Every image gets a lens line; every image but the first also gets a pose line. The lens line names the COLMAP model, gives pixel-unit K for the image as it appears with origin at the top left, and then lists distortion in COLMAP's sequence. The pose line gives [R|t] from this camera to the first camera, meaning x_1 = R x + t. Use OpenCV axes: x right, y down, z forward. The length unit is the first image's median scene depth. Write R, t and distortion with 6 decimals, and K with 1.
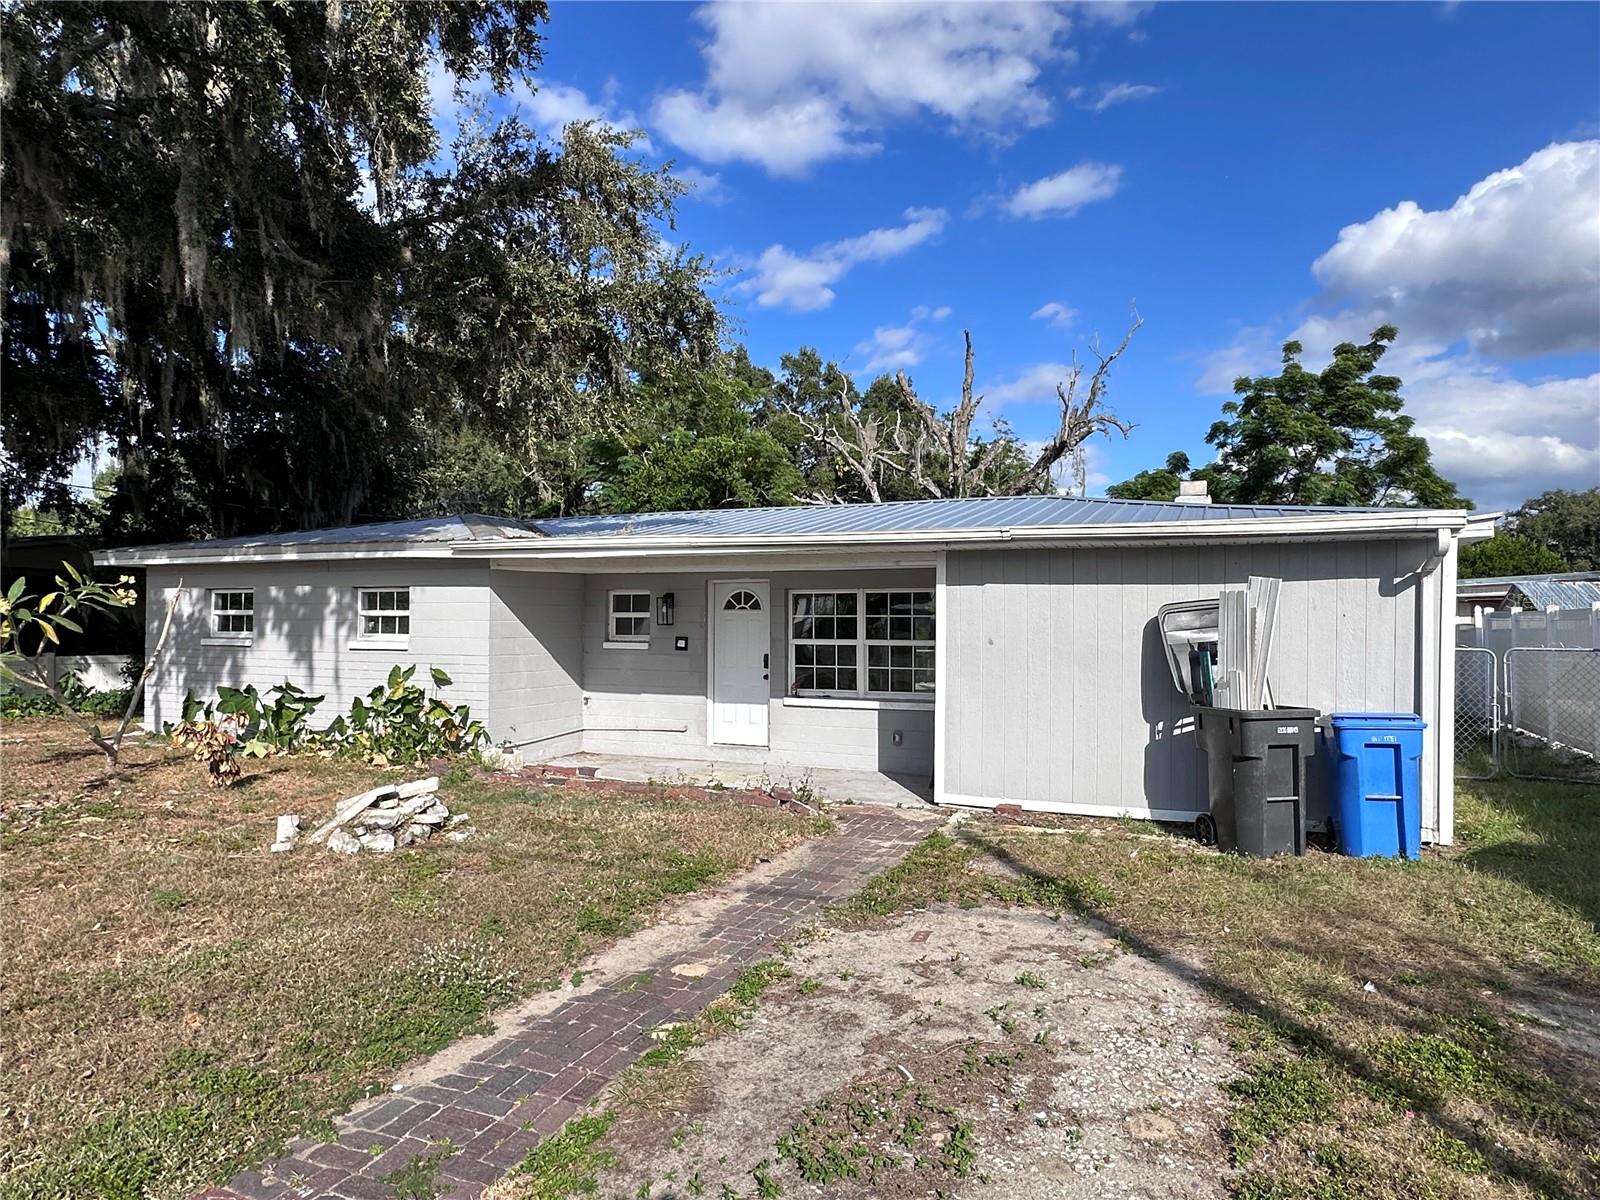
lens RADIAL K [[976.6, 0, 800.0], [0, 976.6, 600.0], [0, 0, 1]] dist [0.002265, 0.000073]
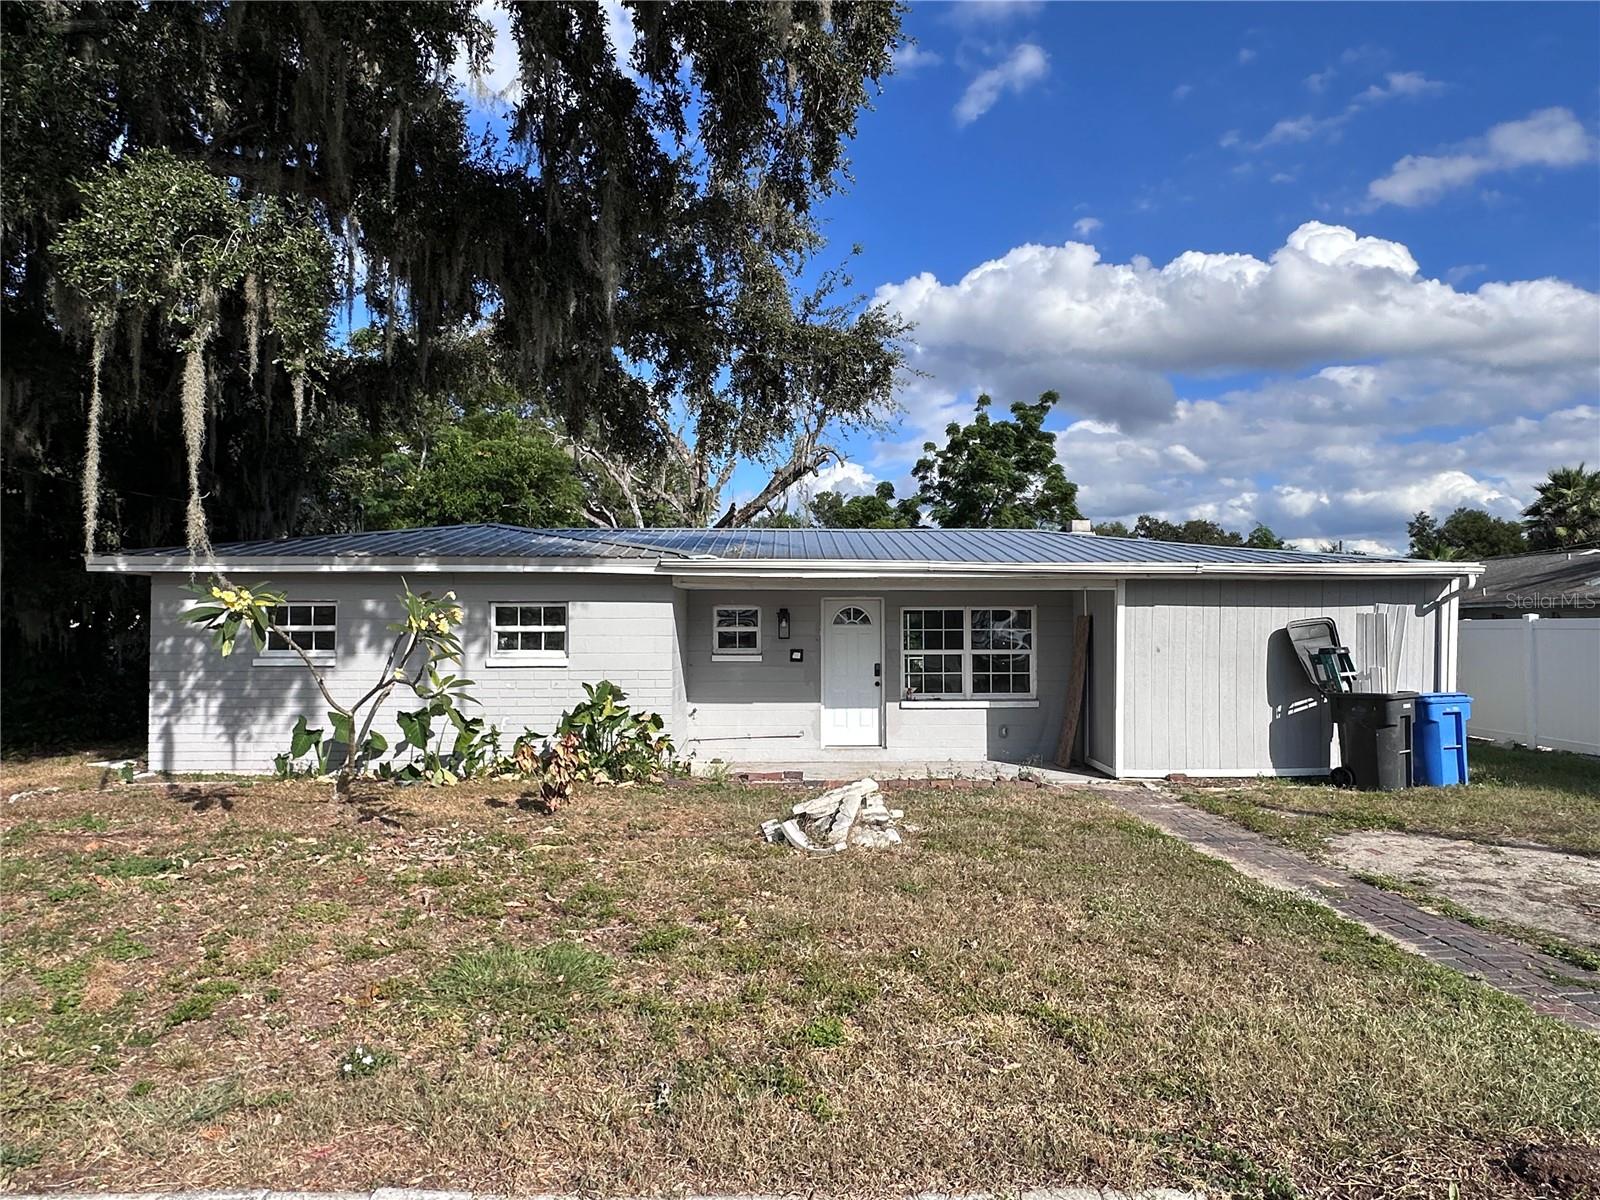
lens RADIAL K [[979.4, 0, 800.1], [0, 979.4, 576.6], [0, 0, 1]] dist [-0.003440, 0.000431]
pose [[0.907738, 0.017880, 0.419157, -0.584113], [-0.004548, 0.999452, -0.032783, -0.007392], [-0.419514, 0.027852, 0.907322, 0.008797]]
